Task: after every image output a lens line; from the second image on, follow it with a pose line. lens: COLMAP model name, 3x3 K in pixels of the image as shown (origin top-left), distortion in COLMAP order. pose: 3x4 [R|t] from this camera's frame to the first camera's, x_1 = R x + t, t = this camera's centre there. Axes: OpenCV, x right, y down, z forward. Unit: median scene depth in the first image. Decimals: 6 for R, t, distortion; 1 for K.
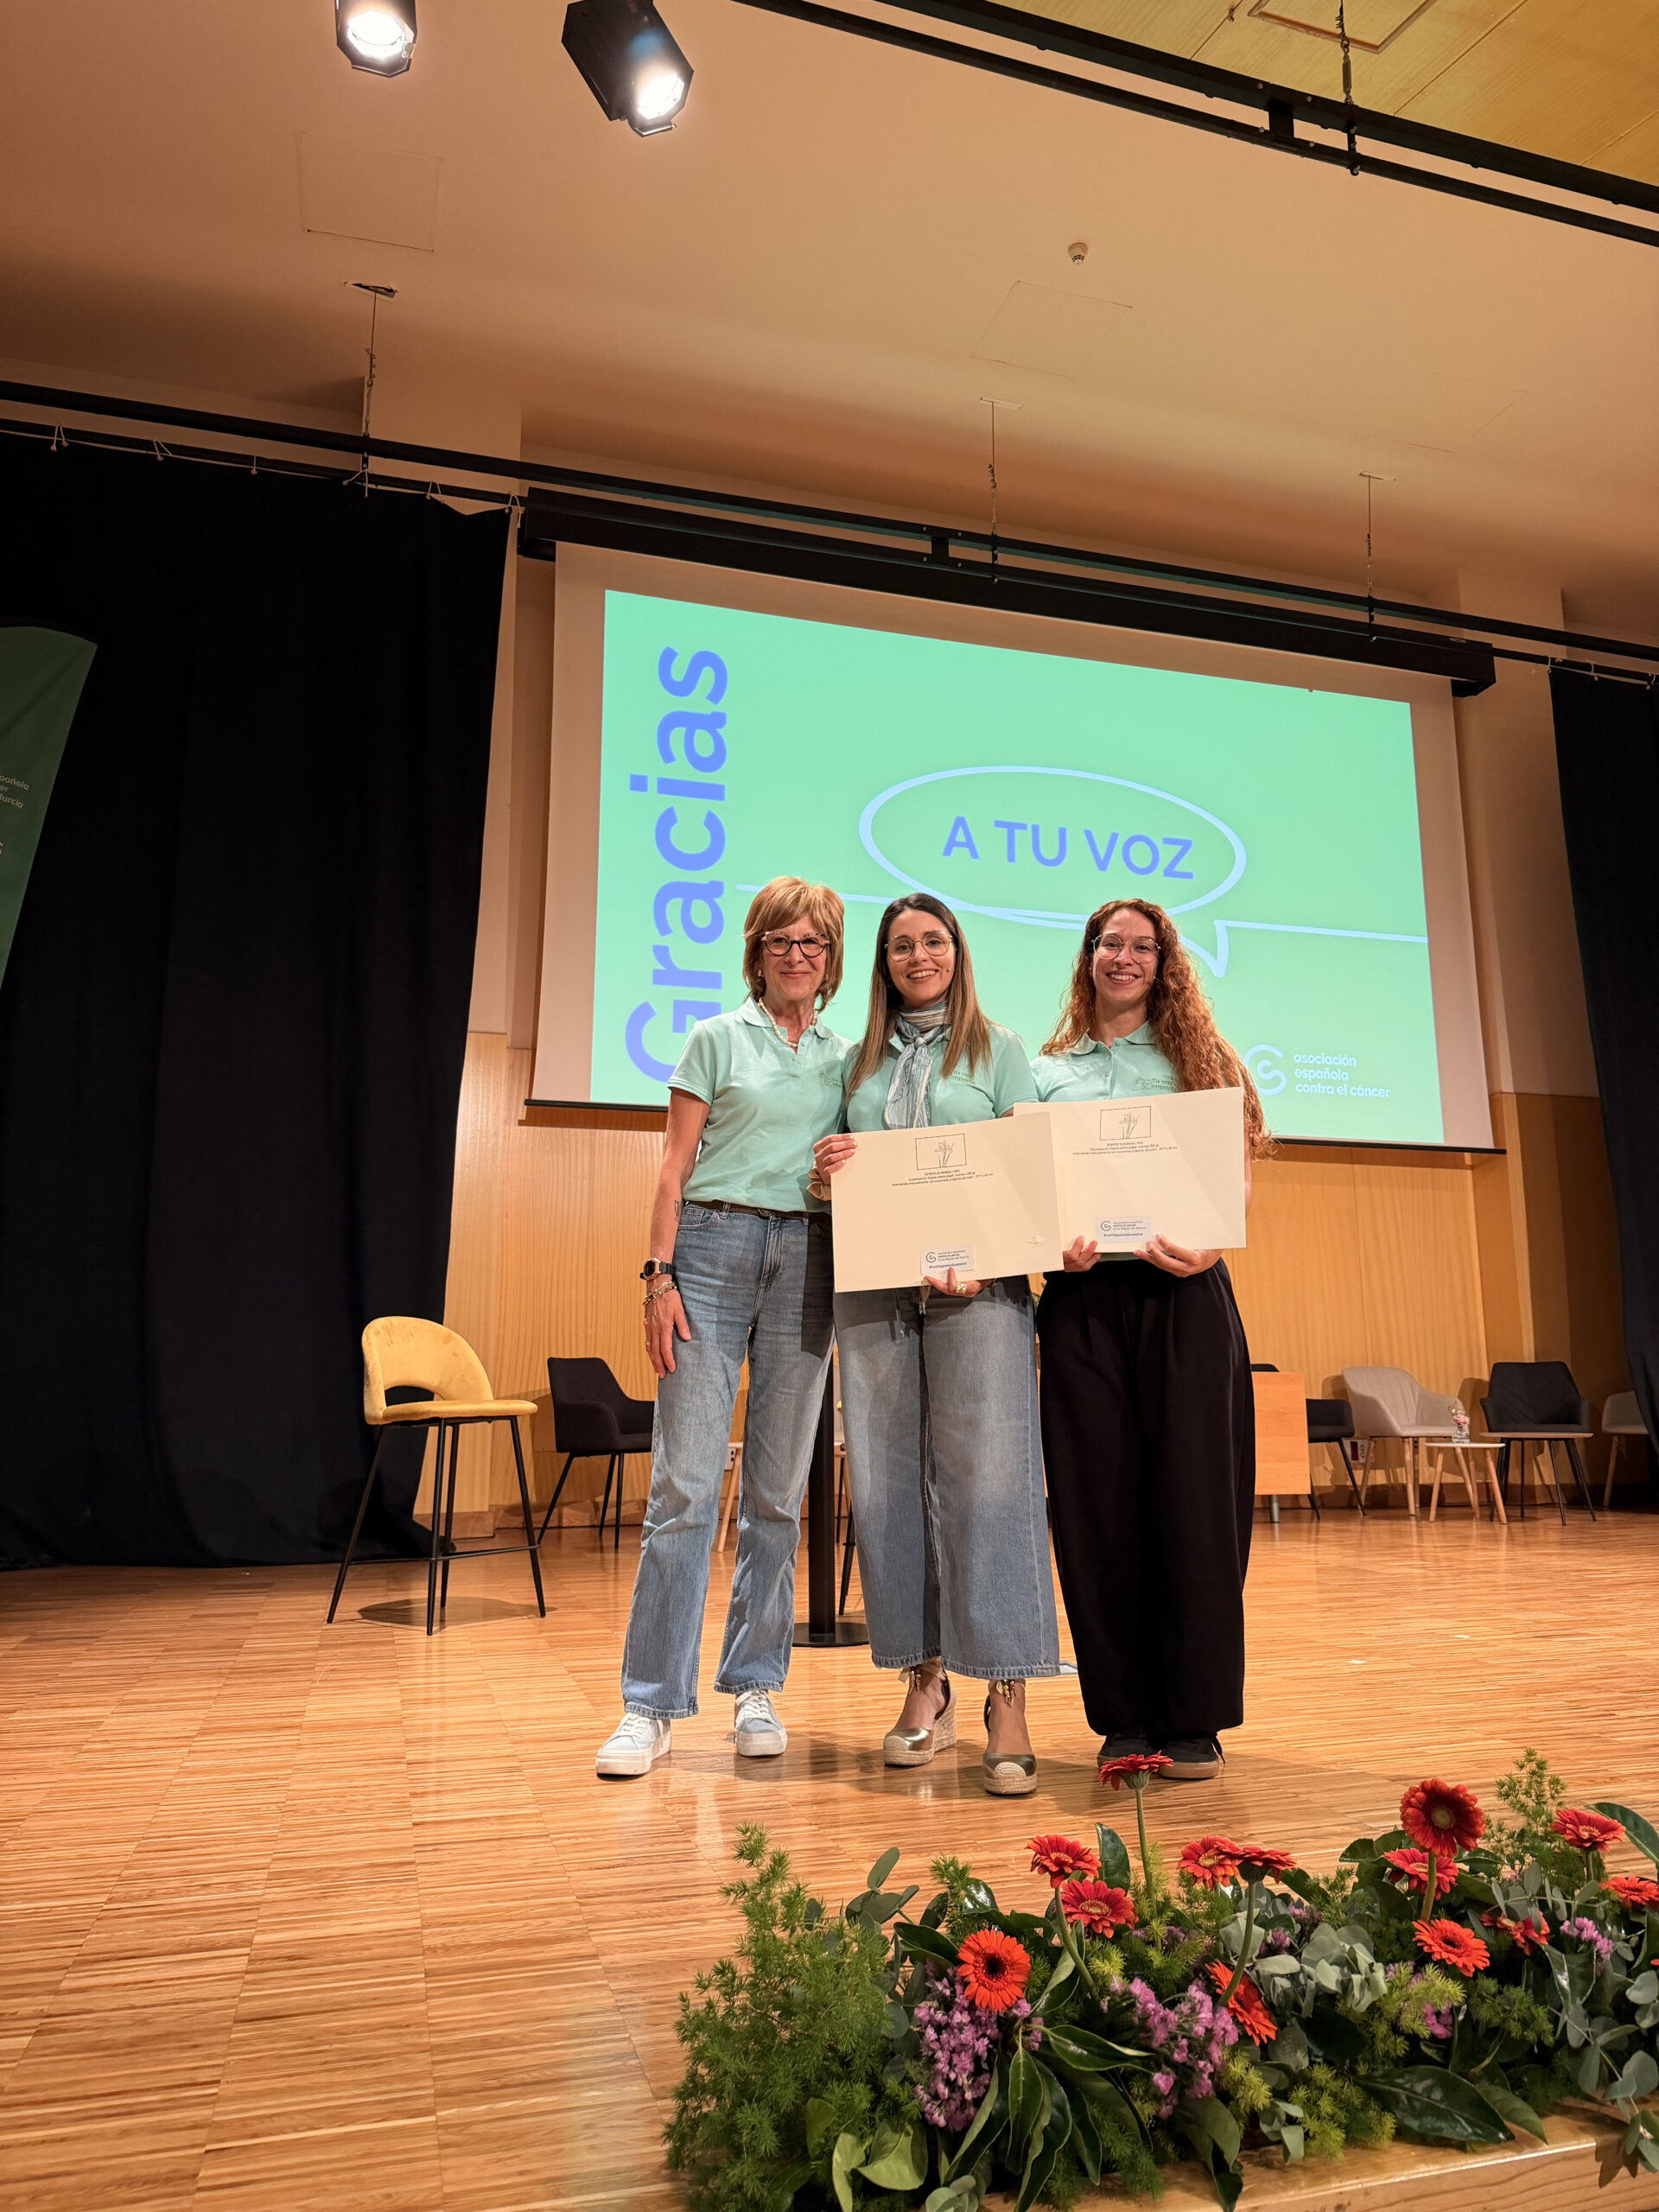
lens RADIAL K [[1553.4, 0, 836.9], [0, 1553.4, 1104.6], [0, 0, 1]] dist [-0.002440, -0.005832]
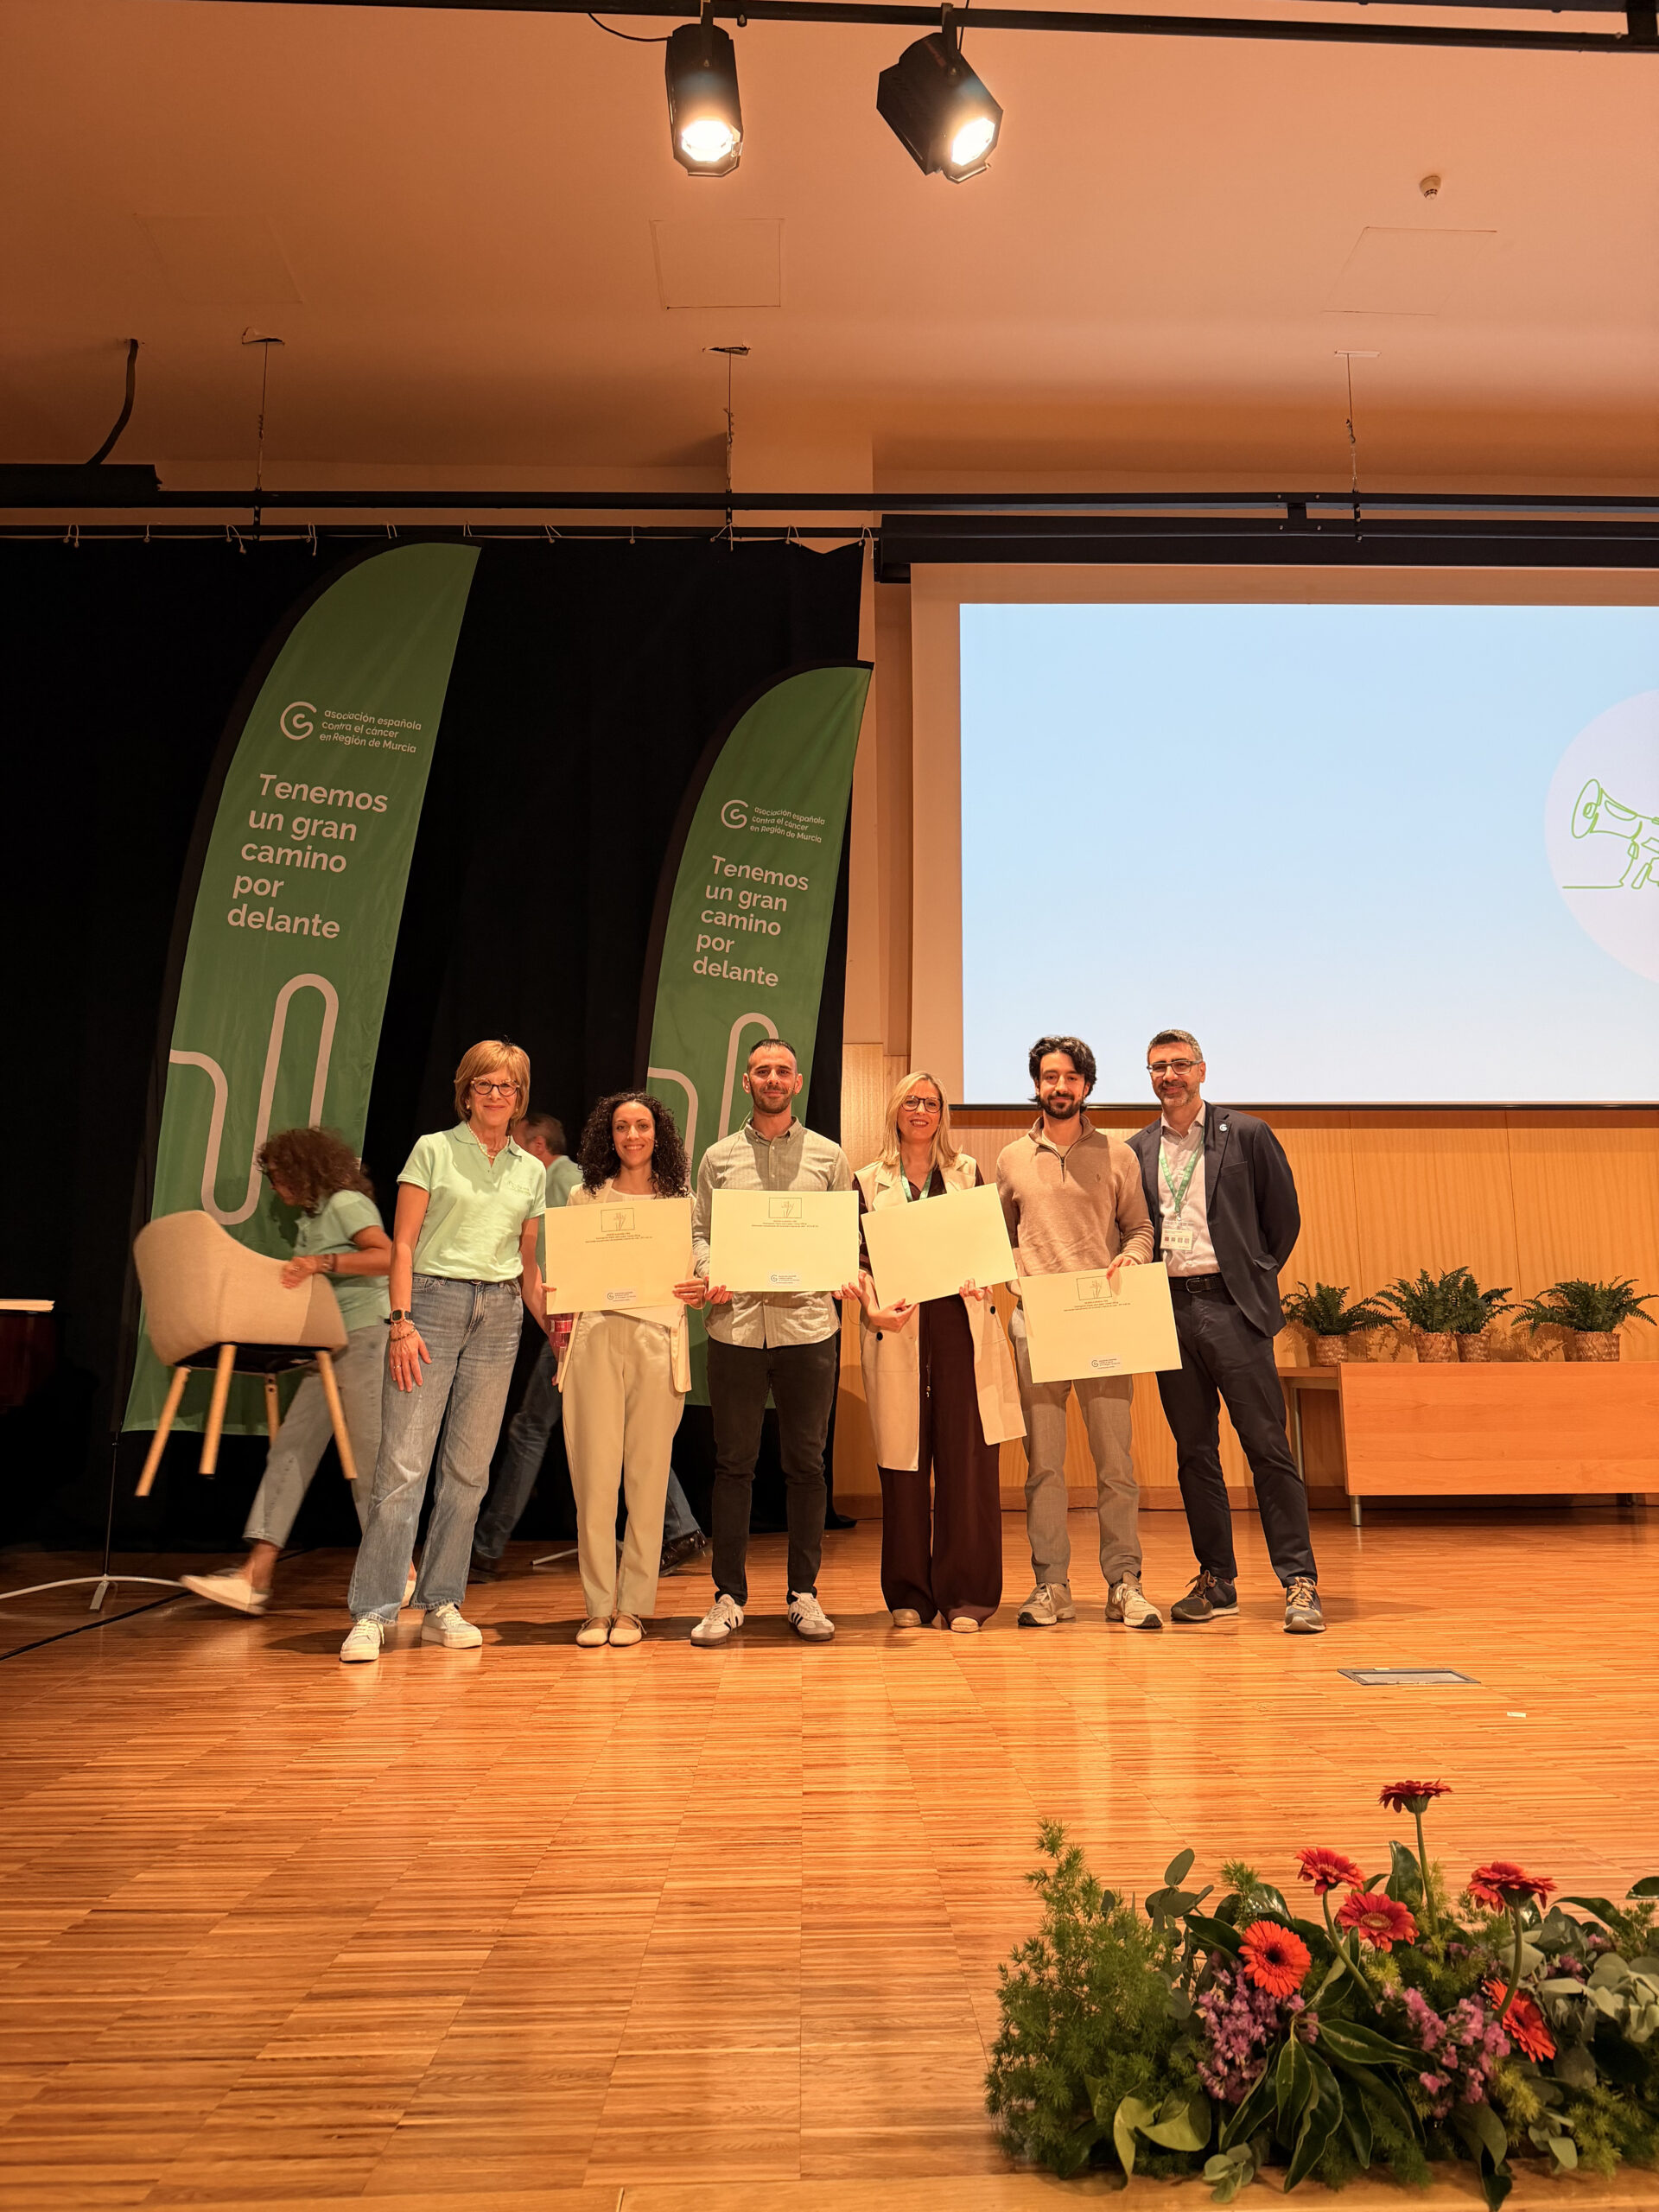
lens RADIAL K [[1545.5, 0, 837.1], [0, 1545.5, 1109.9], [0, 0, 1]] dist [0.028170, -0.037845]
pose [[0.966110, -0.046402, -0.253926, 0.074751], [0.050913, 0.998640, 0.011218, -0.054053], [0.253060, -0.023766, 0.967159, -0.090152]]
